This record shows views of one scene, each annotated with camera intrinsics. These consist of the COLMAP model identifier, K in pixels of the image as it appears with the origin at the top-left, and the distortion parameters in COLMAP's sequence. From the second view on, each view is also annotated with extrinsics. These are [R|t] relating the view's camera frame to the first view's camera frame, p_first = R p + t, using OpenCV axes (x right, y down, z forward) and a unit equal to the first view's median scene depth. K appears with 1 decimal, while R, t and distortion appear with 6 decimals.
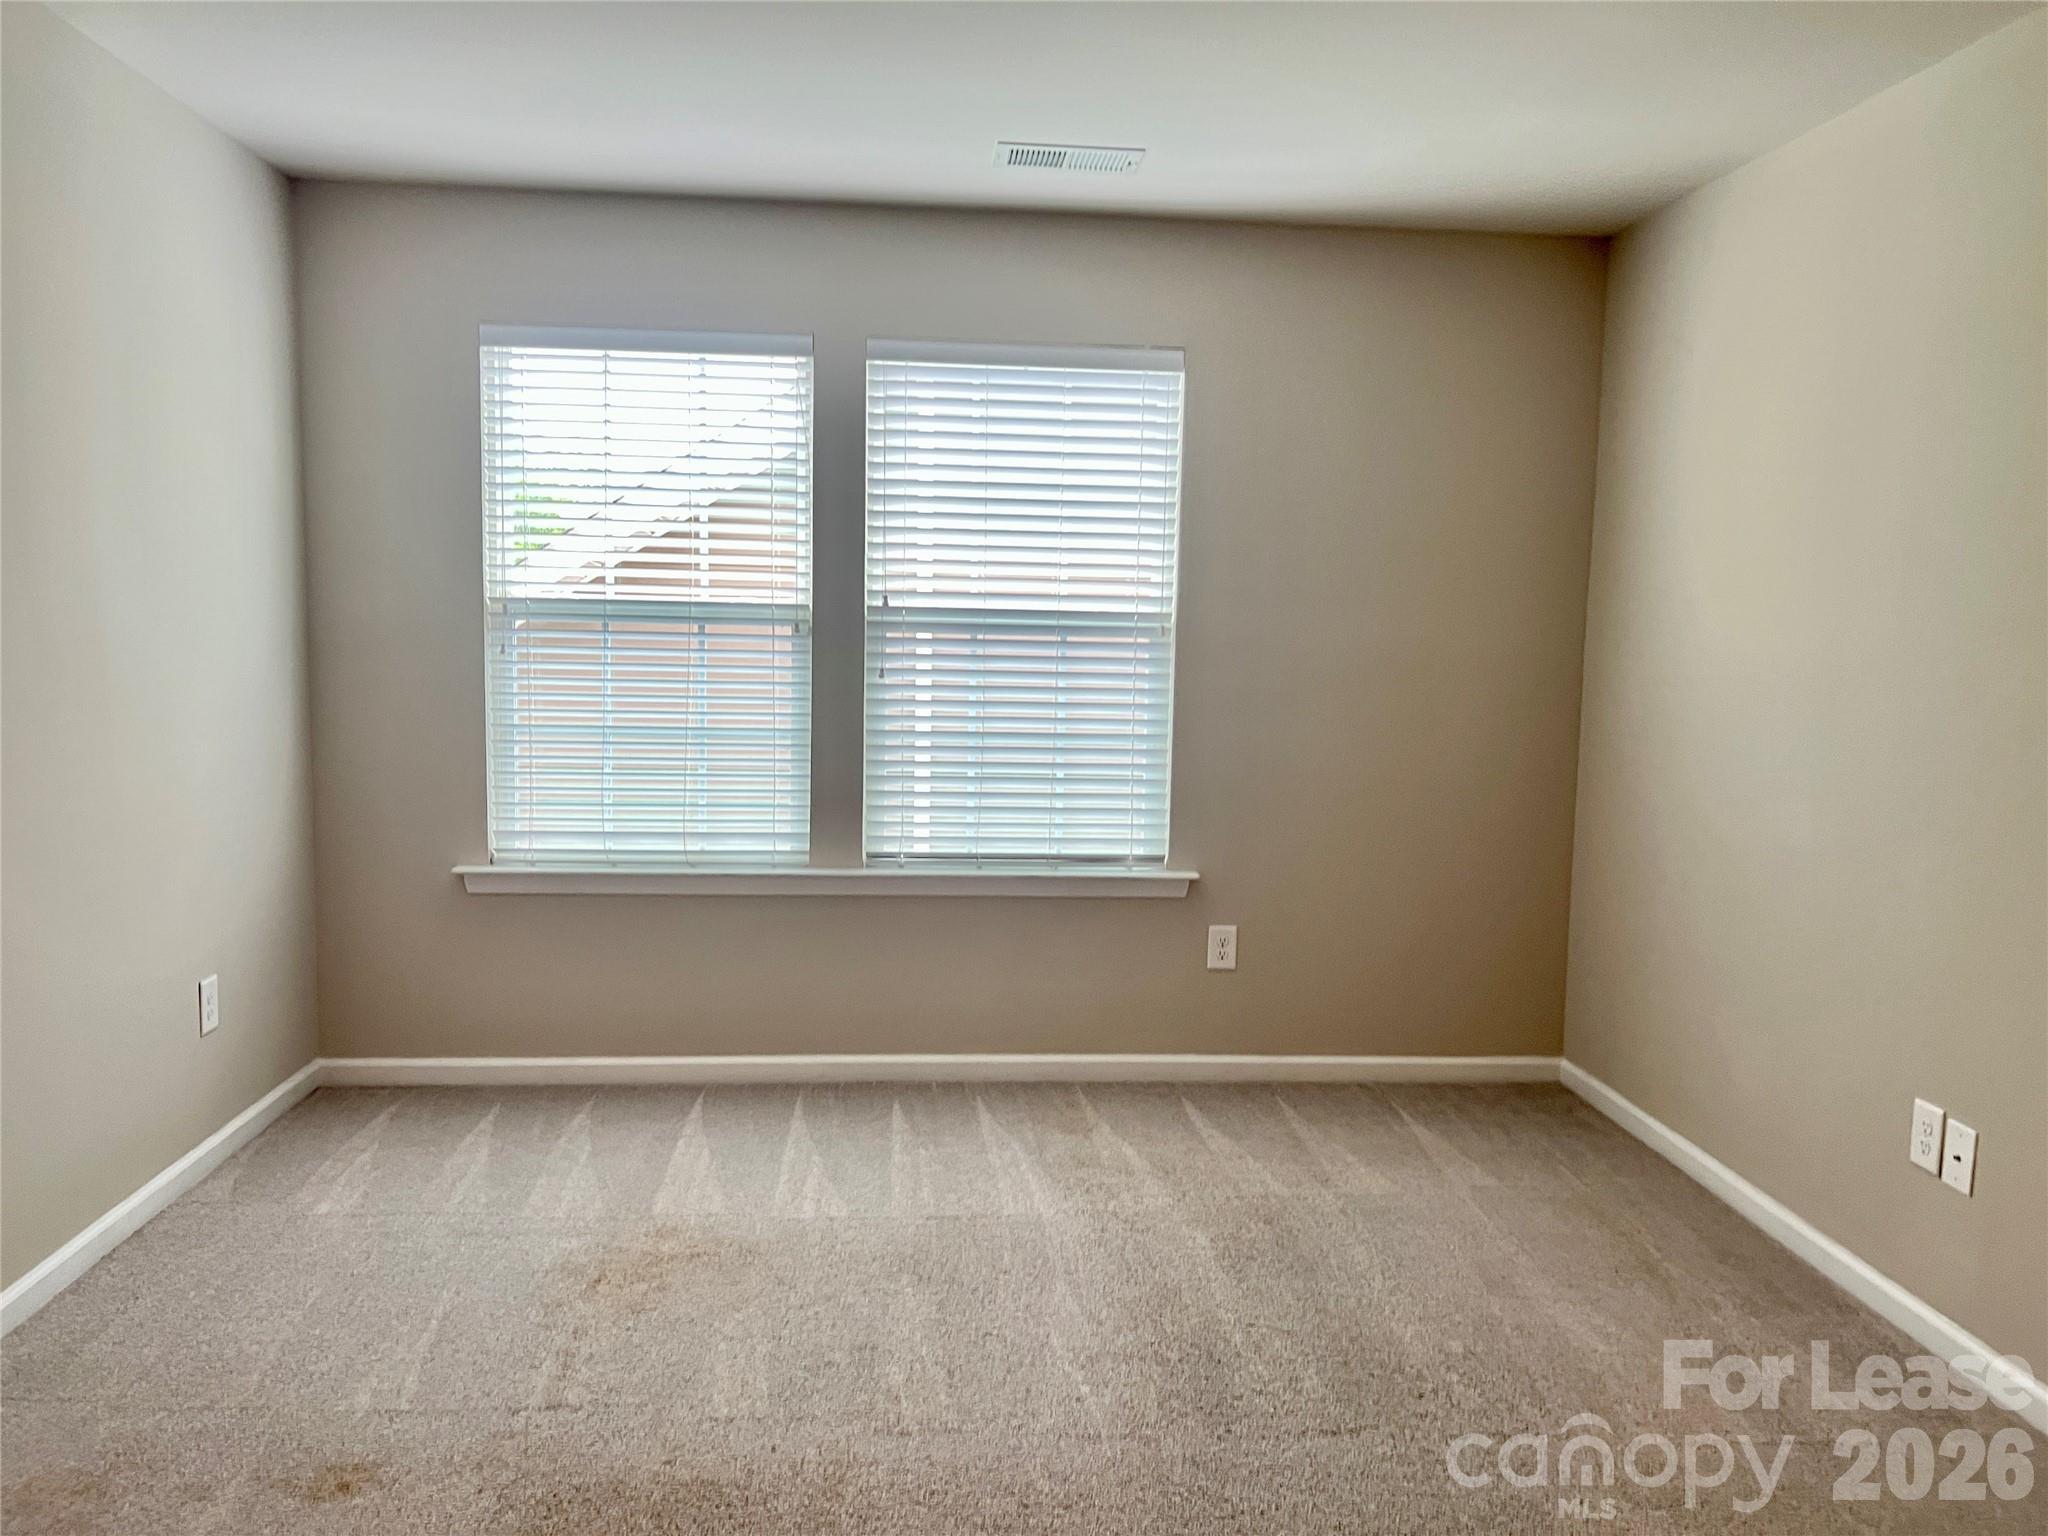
lens RADIAL K [[1514.3, 0, 1023.2], [0, 1514.3, 815.4], [0, 0, 1]] dist [0.024652, -0.001175]
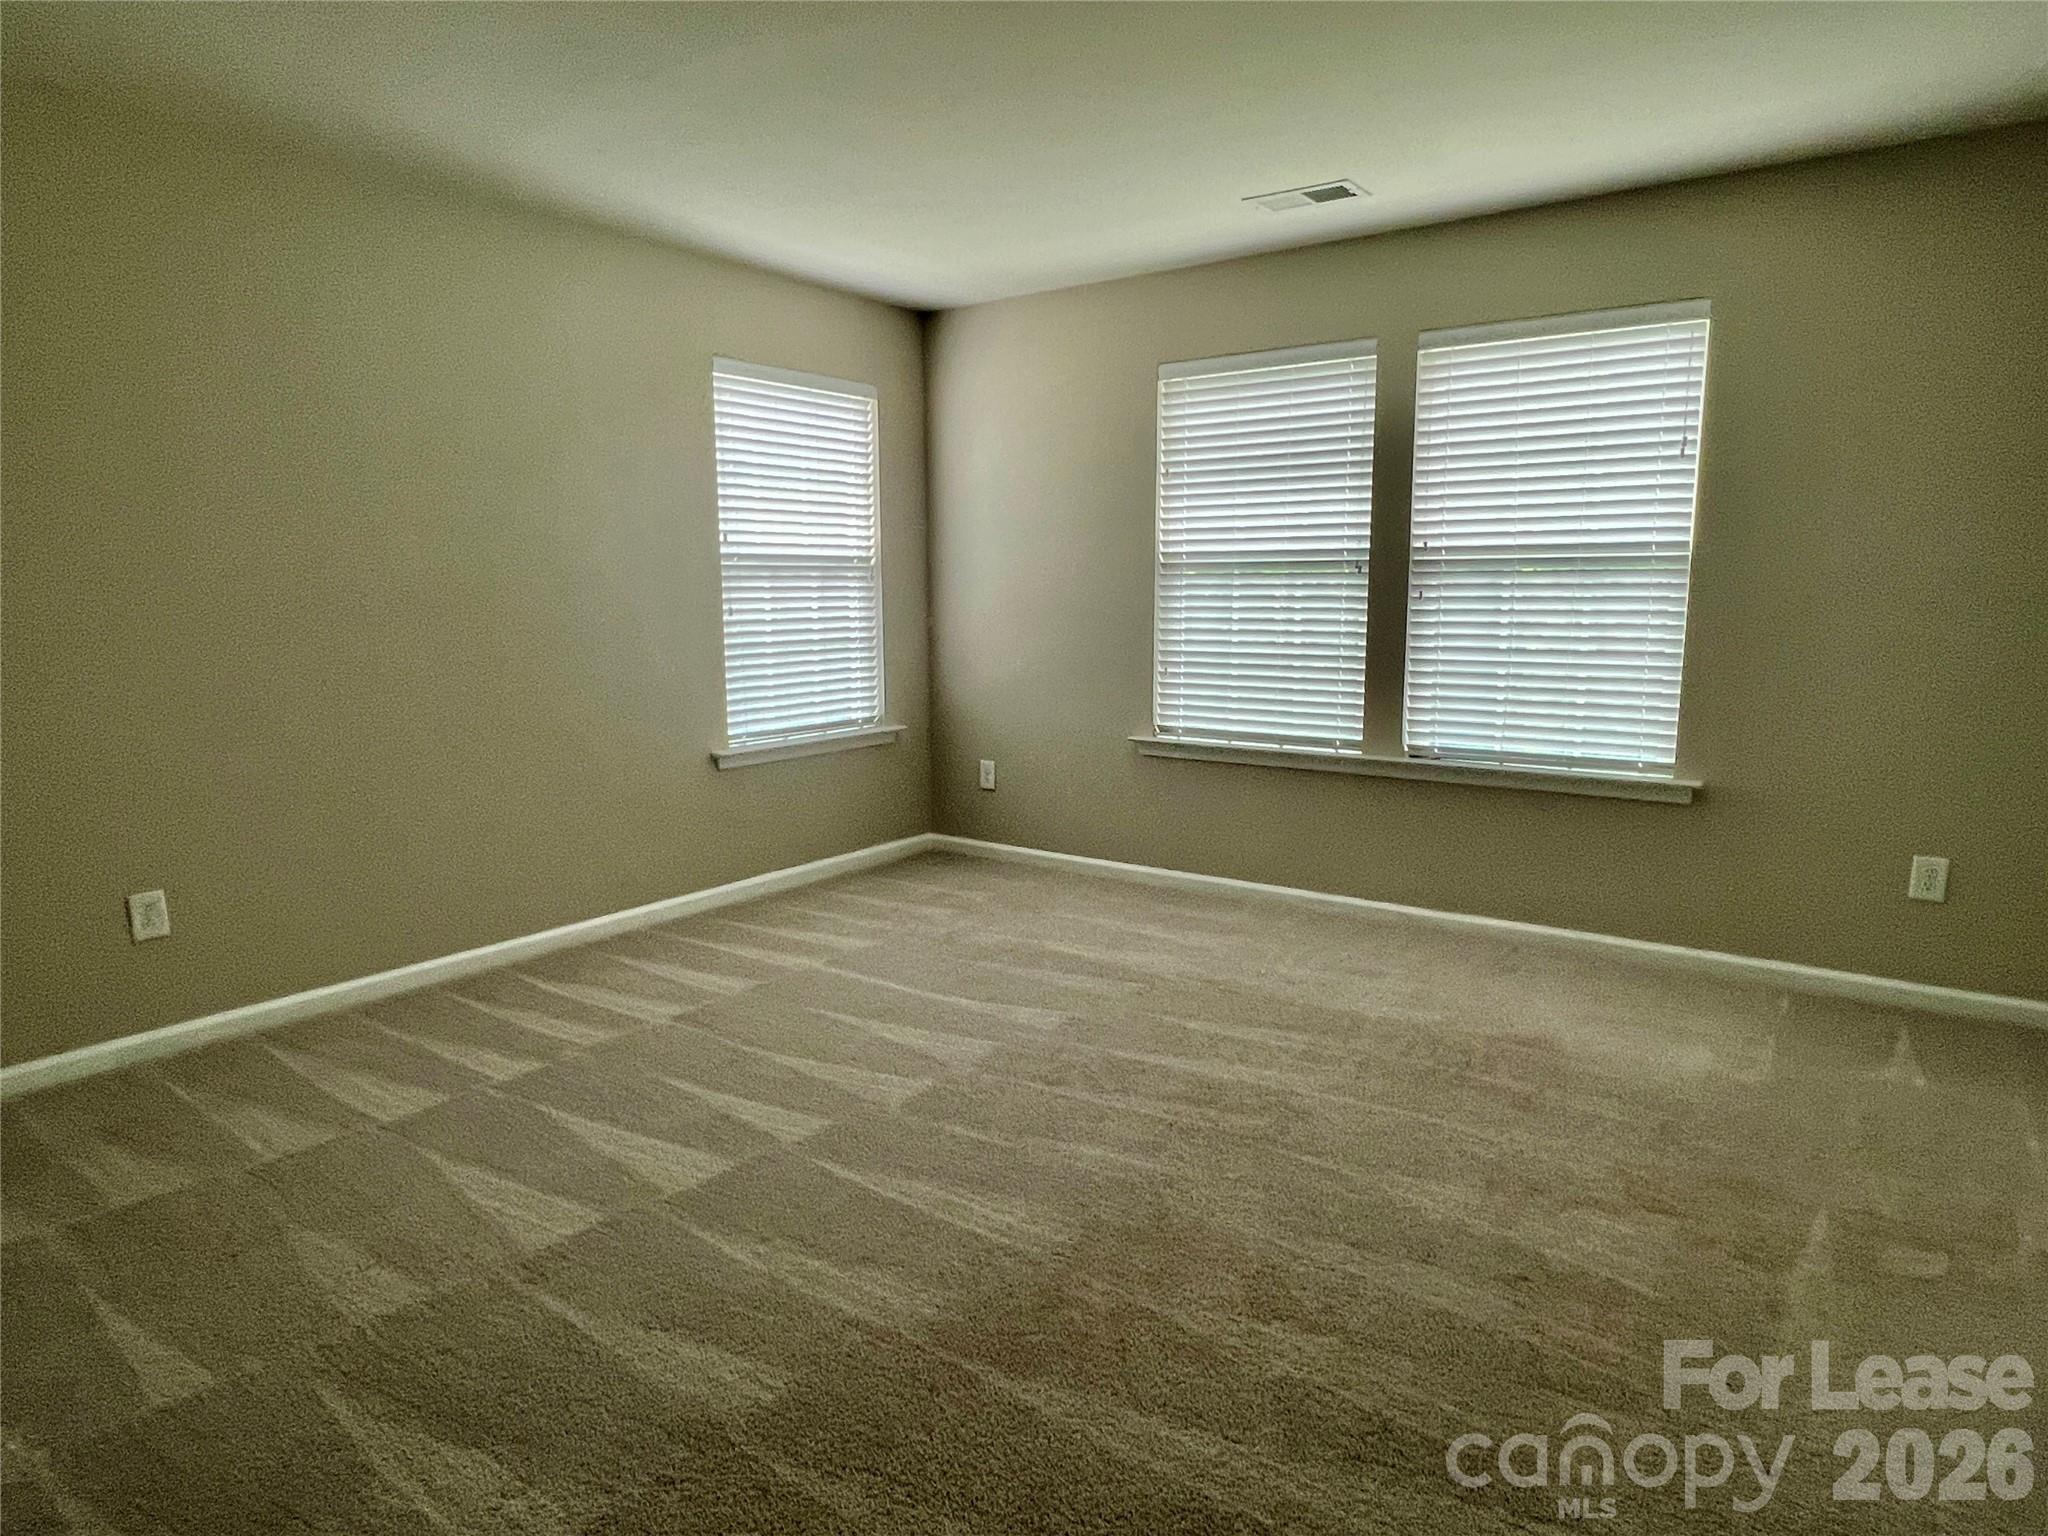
lens RADIAL K [[1224.3, 0, 1030.3], [0, 1224.3, 767.9], [0, 0, 1]] dist [0.000833, -0.001479]
pose [[0.766065, 0.074832, -0.638392, 0.313071], [-0.052456, 0.997165, 0.053939, 0.005269], [0.640619, -0.007833, 0.767819, 0.018797]]
